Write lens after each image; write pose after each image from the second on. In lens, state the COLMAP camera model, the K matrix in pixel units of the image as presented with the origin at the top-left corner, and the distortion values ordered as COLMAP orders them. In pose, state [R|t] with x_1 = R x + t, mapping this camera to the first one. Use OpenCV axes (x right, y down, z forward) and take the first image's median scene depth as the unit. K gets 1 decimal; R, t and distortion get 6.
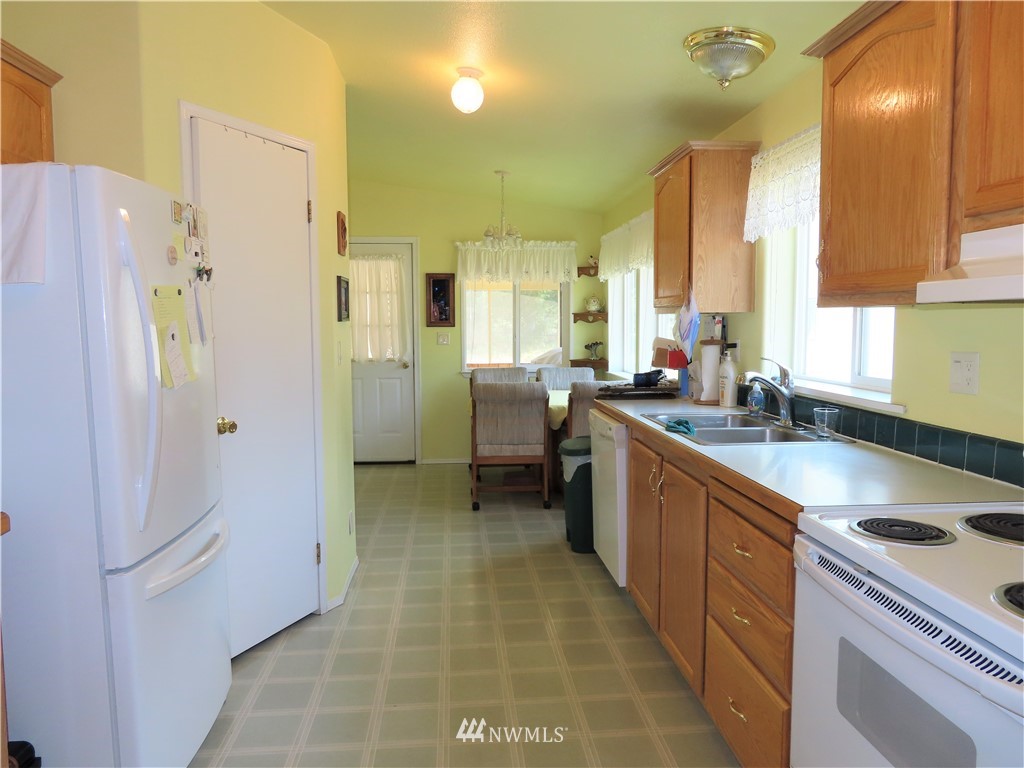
lens RADIAL K [[732.3, 0, 513.4], [0, 732.3, 387.5], [0, 0, 1]] dist [-0.008388, 0.001702]
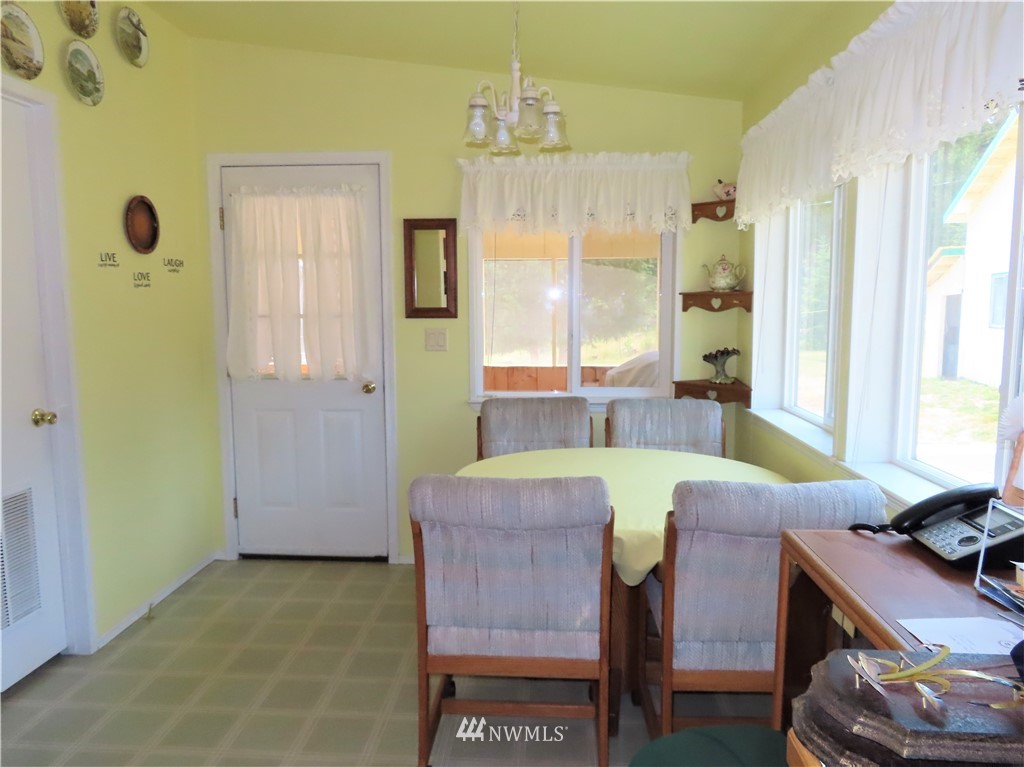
lens RADIAL K [[732.3, 0, 507.1], [0, 732.3, 379.7], [0, 0, 1]] dist [-0.008388, 0.001702]
pose [[0.988953, 0.017062, -0.147247, 0.037276], [-0.014574, 0.999733, 0.017958, -0.048397], [0.147514, -0.015614, 0.988937, 0.475984]]
